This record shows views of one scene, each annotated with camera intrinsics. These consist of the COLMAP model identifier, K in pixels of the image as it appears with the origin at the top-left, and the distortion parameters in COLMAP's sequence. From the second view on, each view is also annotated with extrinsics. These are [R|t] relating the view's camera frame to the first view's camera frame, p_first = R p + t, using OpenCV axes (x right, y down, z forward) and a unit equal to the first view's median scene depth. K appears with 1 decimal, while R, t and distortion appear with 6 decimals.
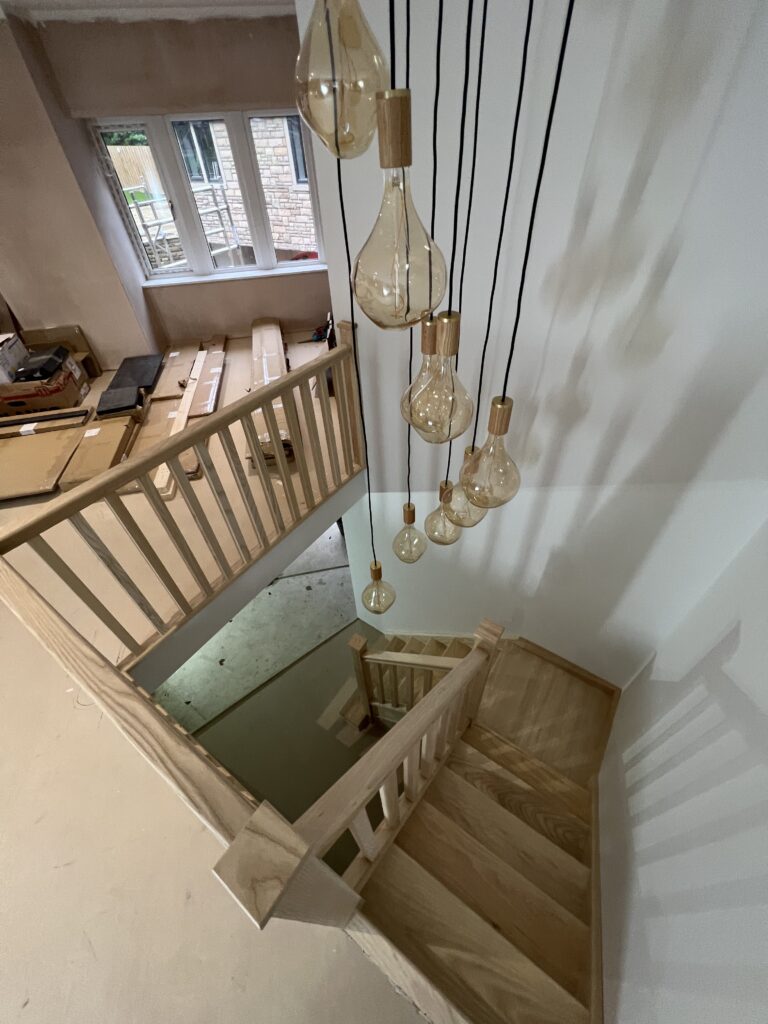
lens RADIAL K [[412.6, 0, 385.3], [0, 412.6, 511.7], [0, 0, 1]] dist [-0.001157, -0.000551]
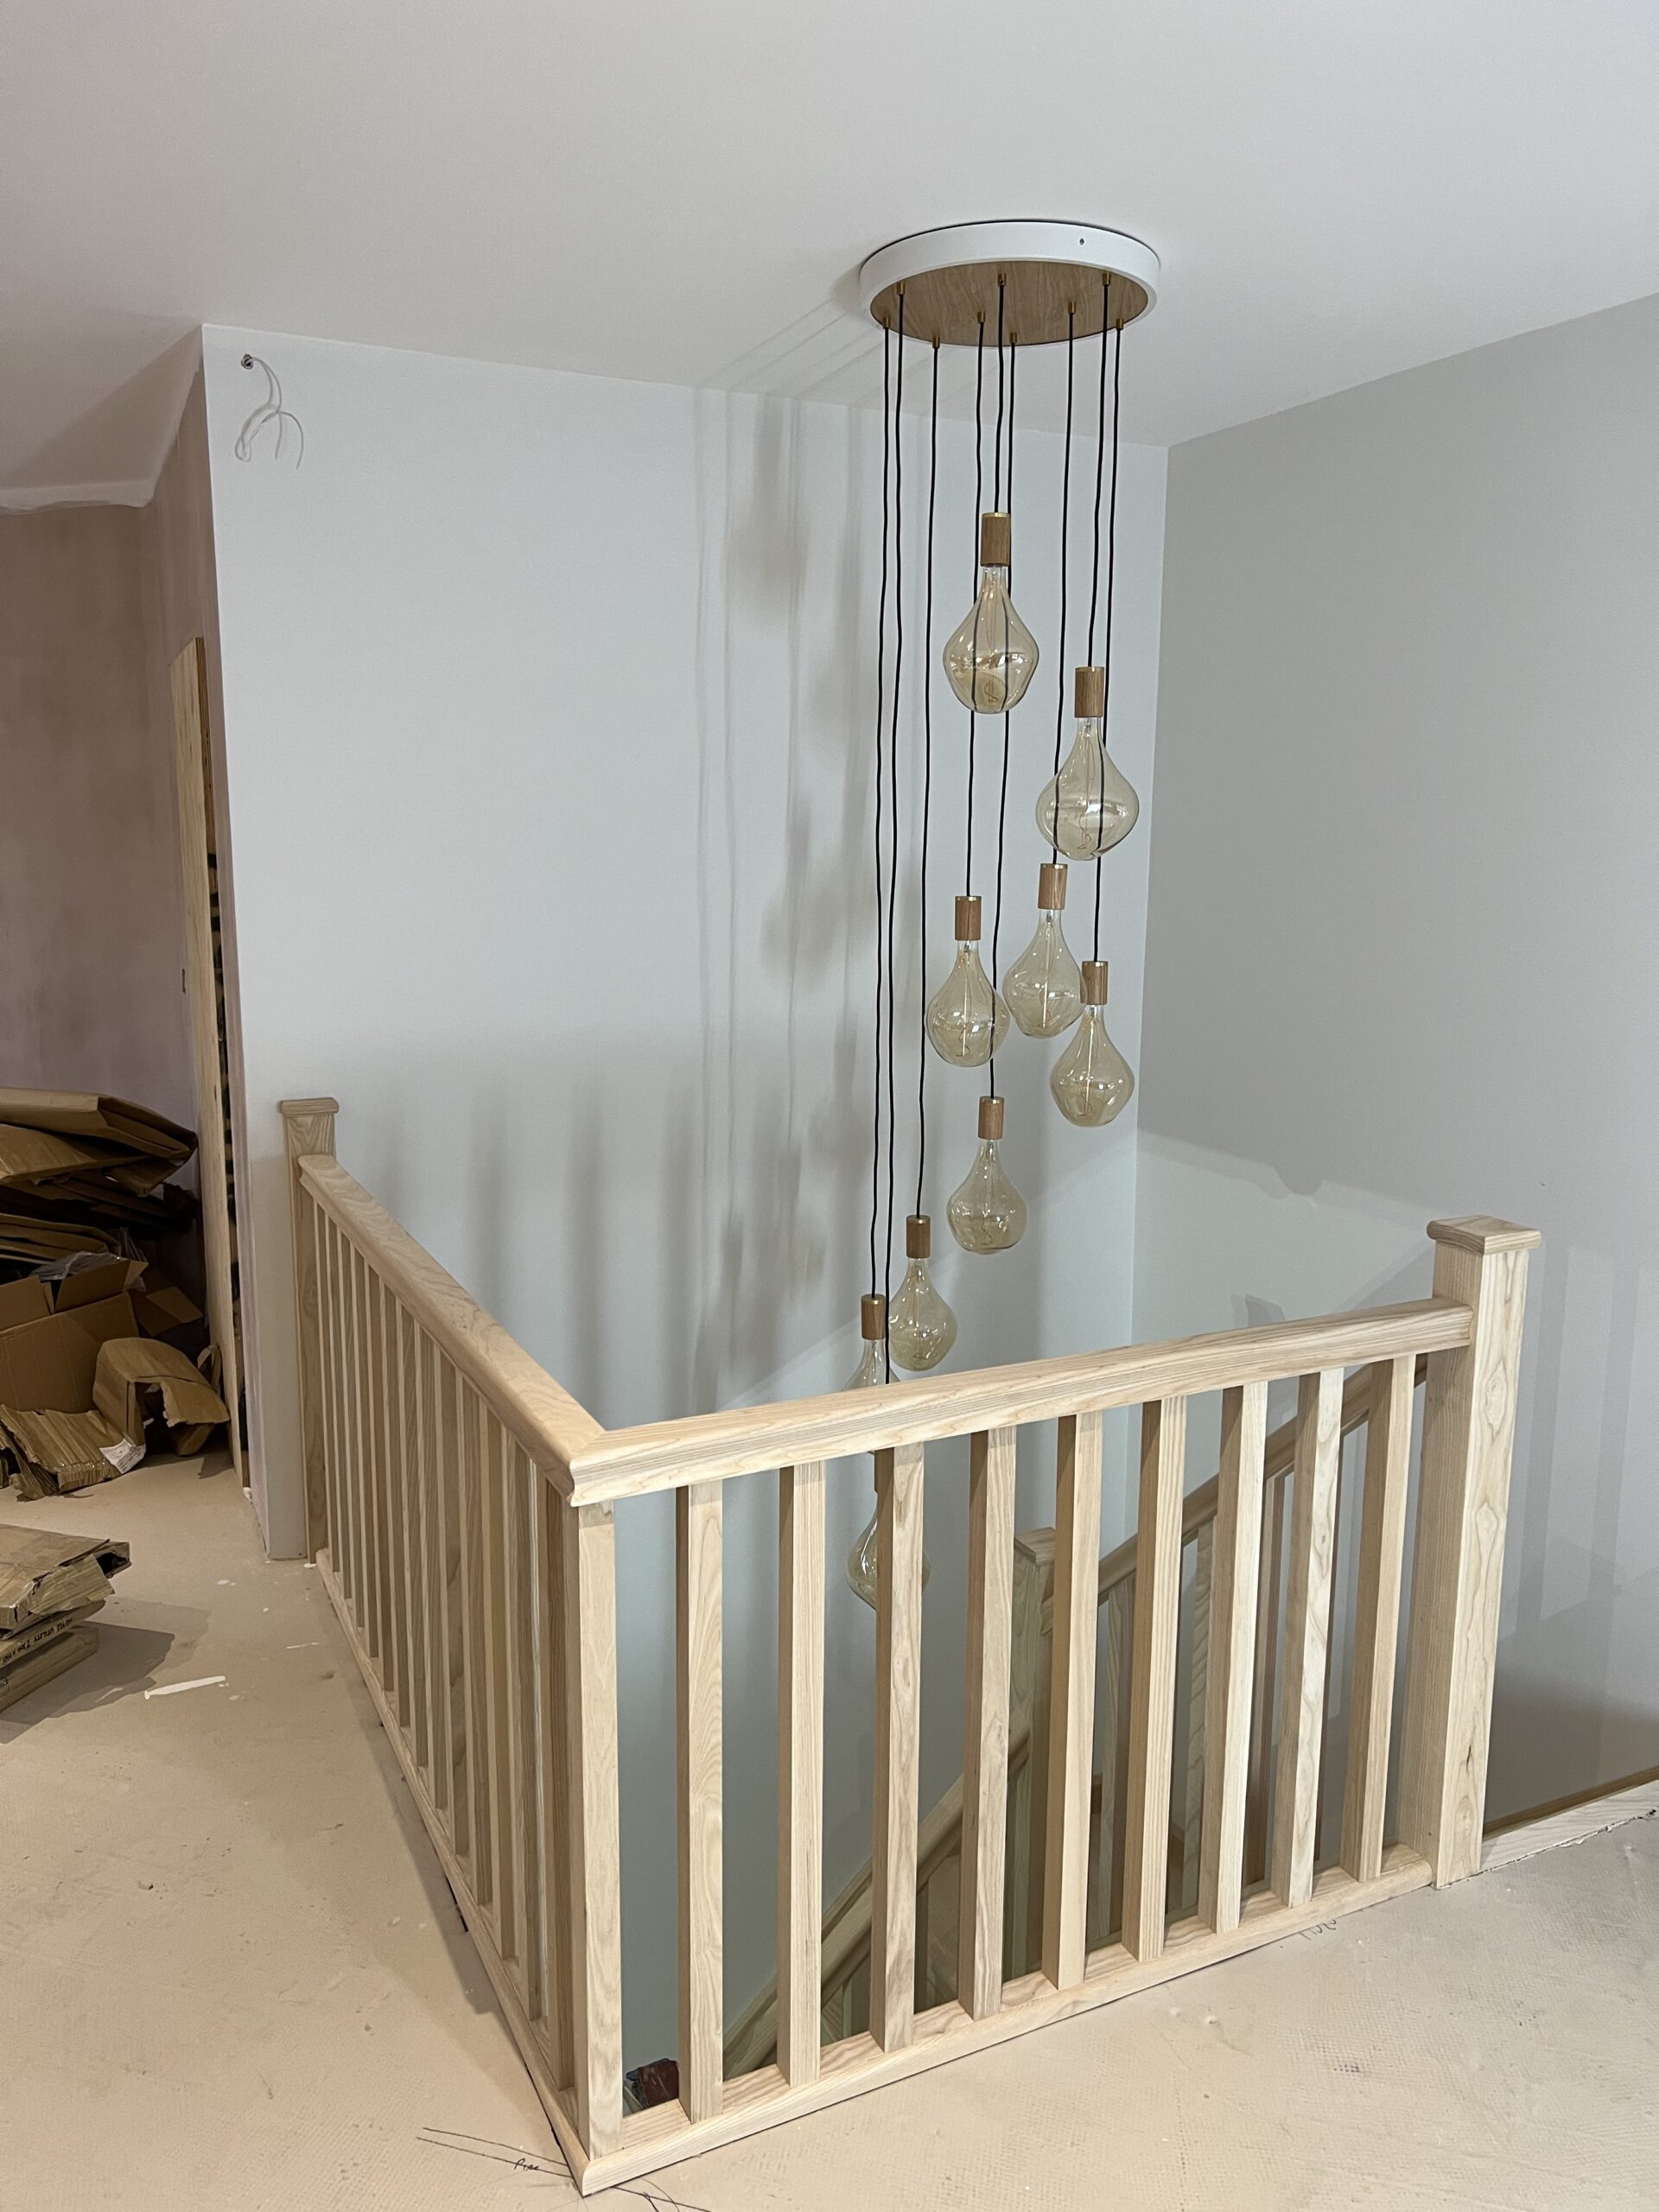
lens RADIAL K [[1659.8, 0, 832.5], [0, 1659.8, 1113.6], [0, 0, 1]] dist [0.050142, -0.043839]
pose [[0.491677, -0.107055, 0.864172, -1.344482], [0.576983, 0.783339, -0.231237, 0.196947], [-0.652185, 0.612306, 0.446918, 0.029656]]
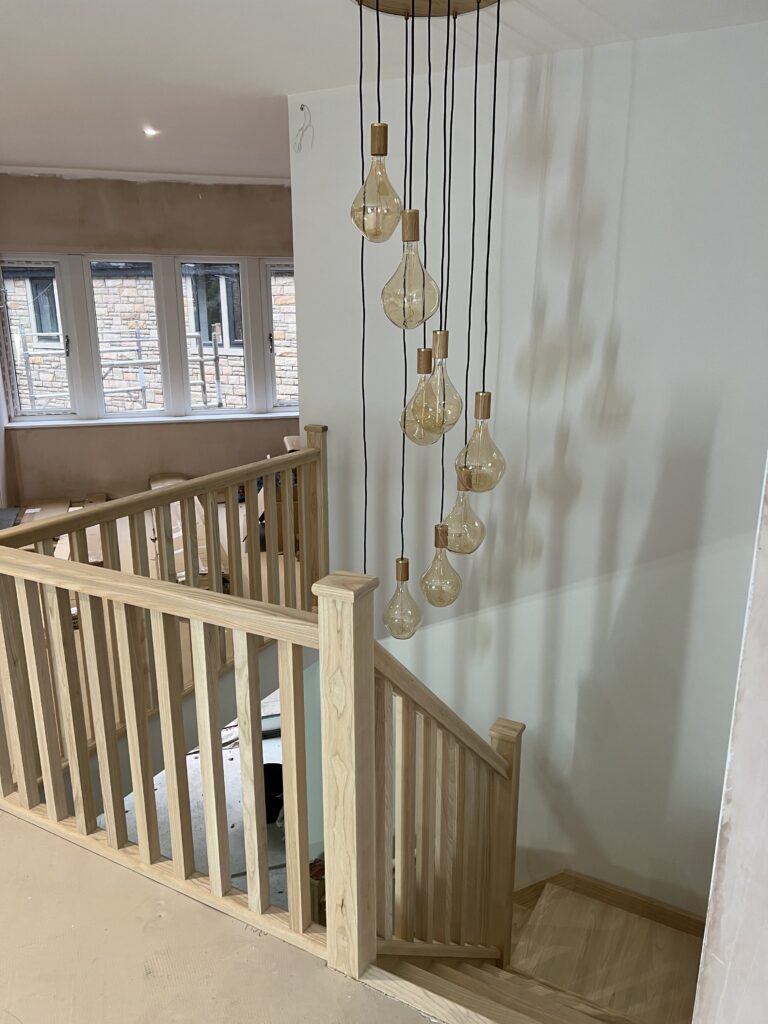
lens RADIAL K [[776.5, 0, 384.0], [0, 776.5, 512.0], [0, 0, 1]] dist [0.012971, -0.002502]
pose [[0.994231, 0.010903, 0.106700, -0.138849], [0.040797, 0.881601, -0.470229, 0.582018], [-0.099194, 0.471870, 0.876070, -0.460186]]
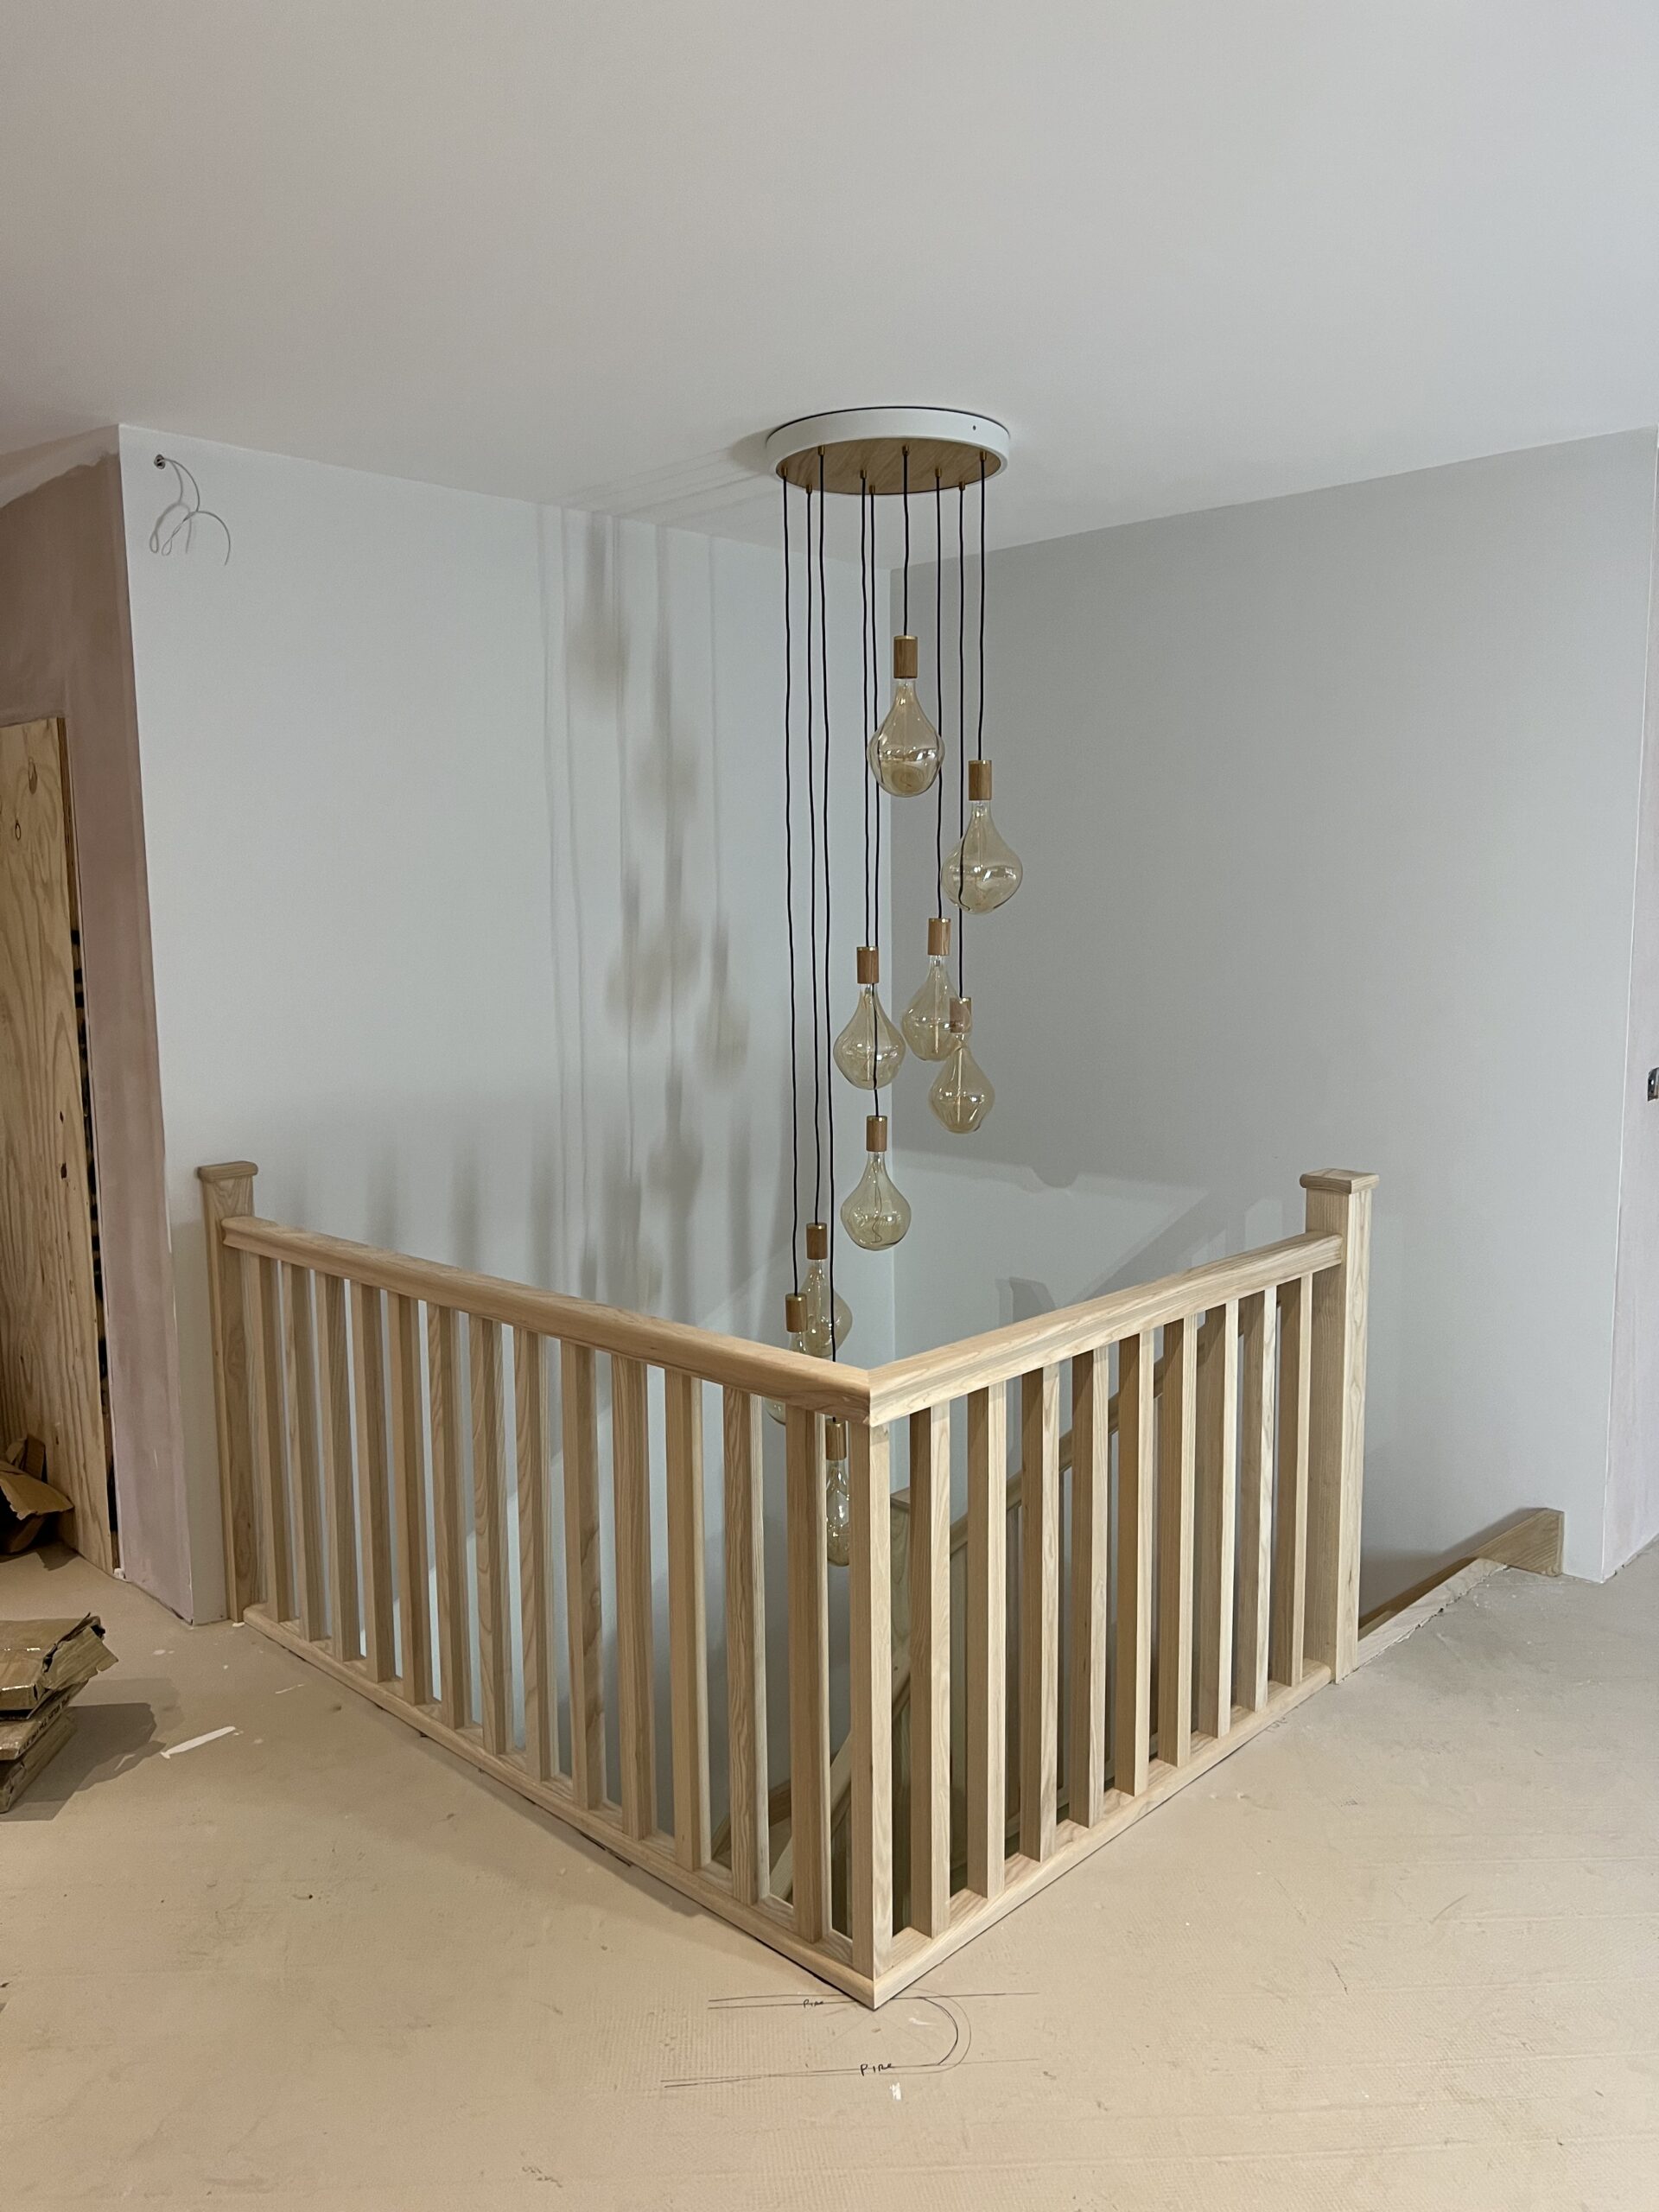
lens RADIAL K [[1656.0, 0, 824.2], [0, 1656.0, 1102.0], [0, 0, 1]] dist [0.073315, -0.090157]
pose [[0.175069, -0.088101, 0.980607, -1.748996], [0.677885, 0.733096, -0.055160, -0.047519], [-0.714019, 0.674395, 0.188064, 0.315226]]
